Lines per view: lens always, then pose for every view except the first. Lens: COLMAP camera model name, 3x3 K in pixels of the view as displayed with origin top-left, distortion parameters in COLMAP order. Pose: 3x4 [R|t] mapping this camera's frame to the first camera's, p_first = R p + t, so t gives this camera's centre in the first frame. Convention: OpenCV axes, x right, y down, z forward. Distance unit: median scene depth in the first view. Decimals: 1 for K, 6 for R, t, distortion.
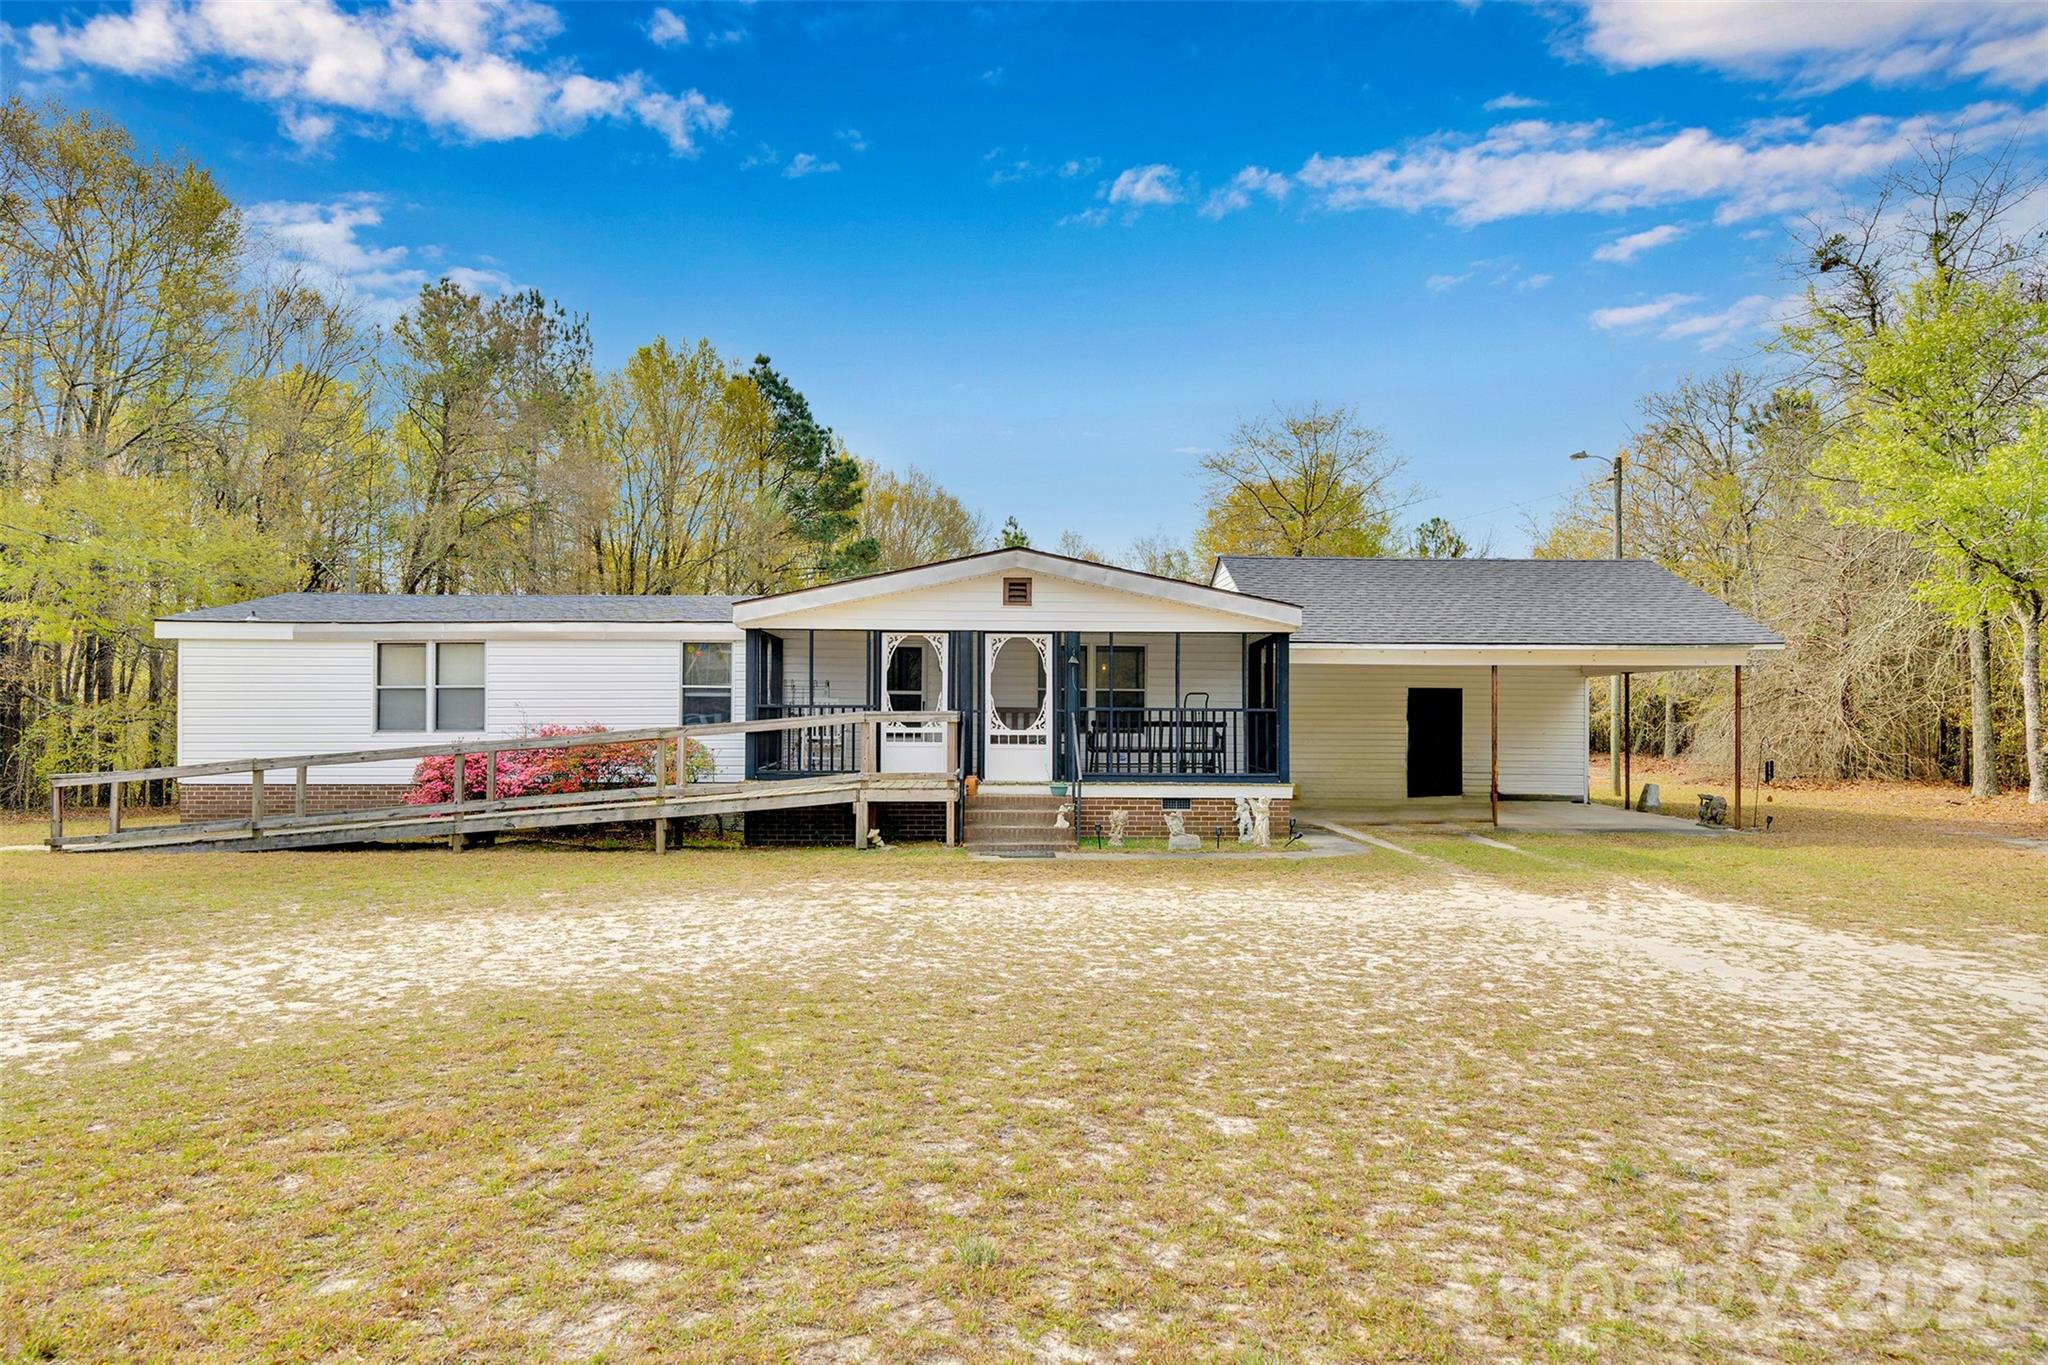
lens RADIAL K [[931.5, 0, 1016.5], [0, 931.5, 671.9], [0, 0, 1]] dist [0.001749, 0.000487]
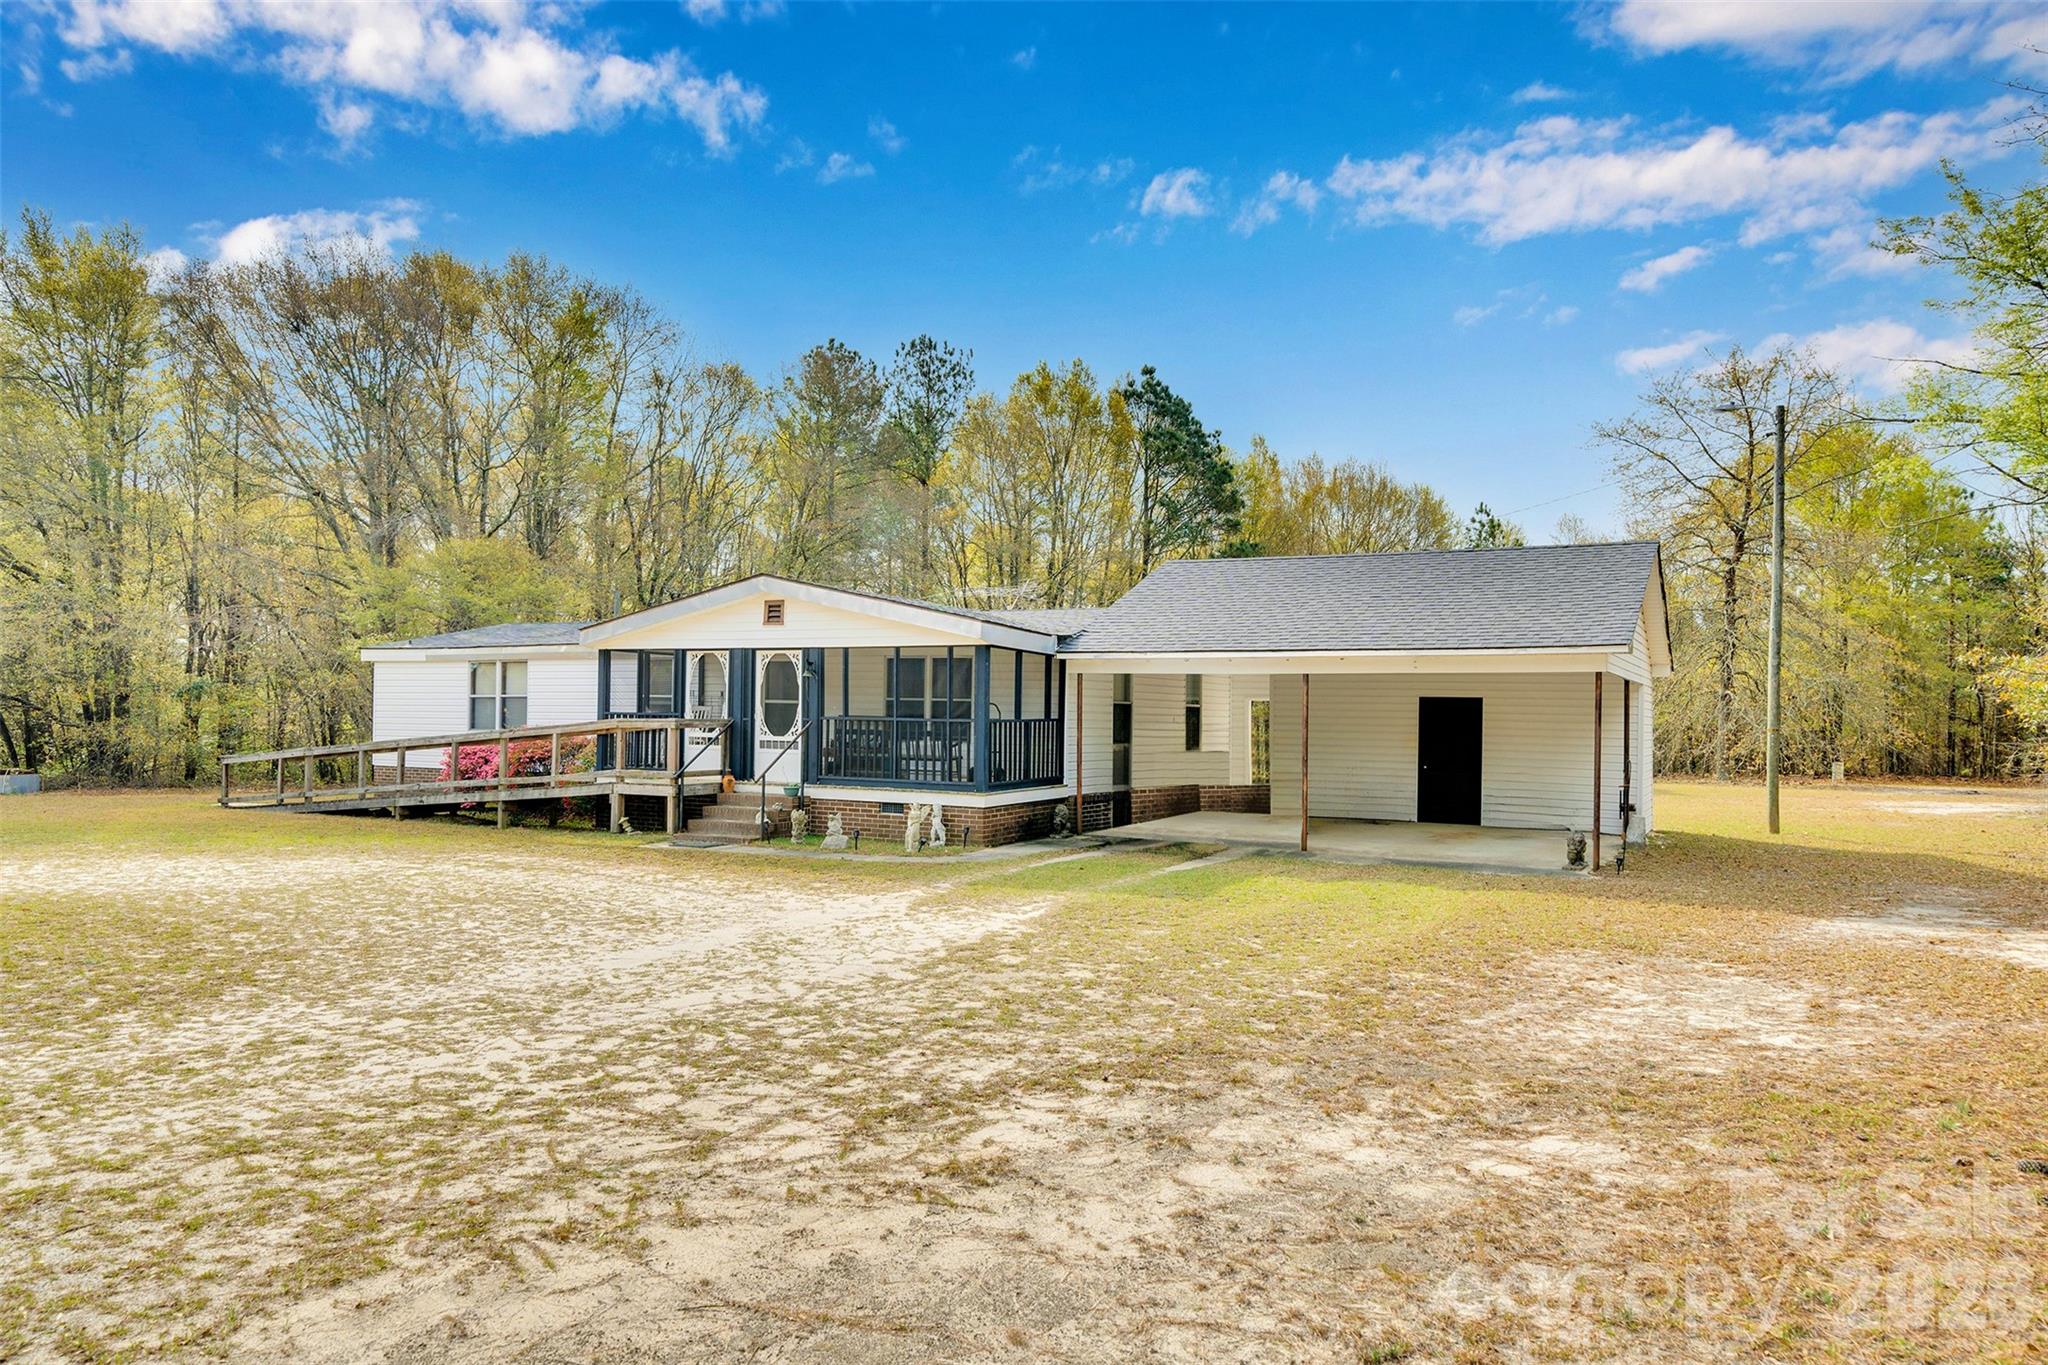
lens RADIAL K [[940.6, 0, 1024.0], [0, 940.6, 682.5], [0, 0, 1]] dist [0.032537, -0.000046]
pose [[0.924549, -0.003902, -0.381042, 0.701199], [0.005813, 0.999976, 0.003864, -0.004473], [0.381018, -0.005787, 0.924550, 0.068729]]
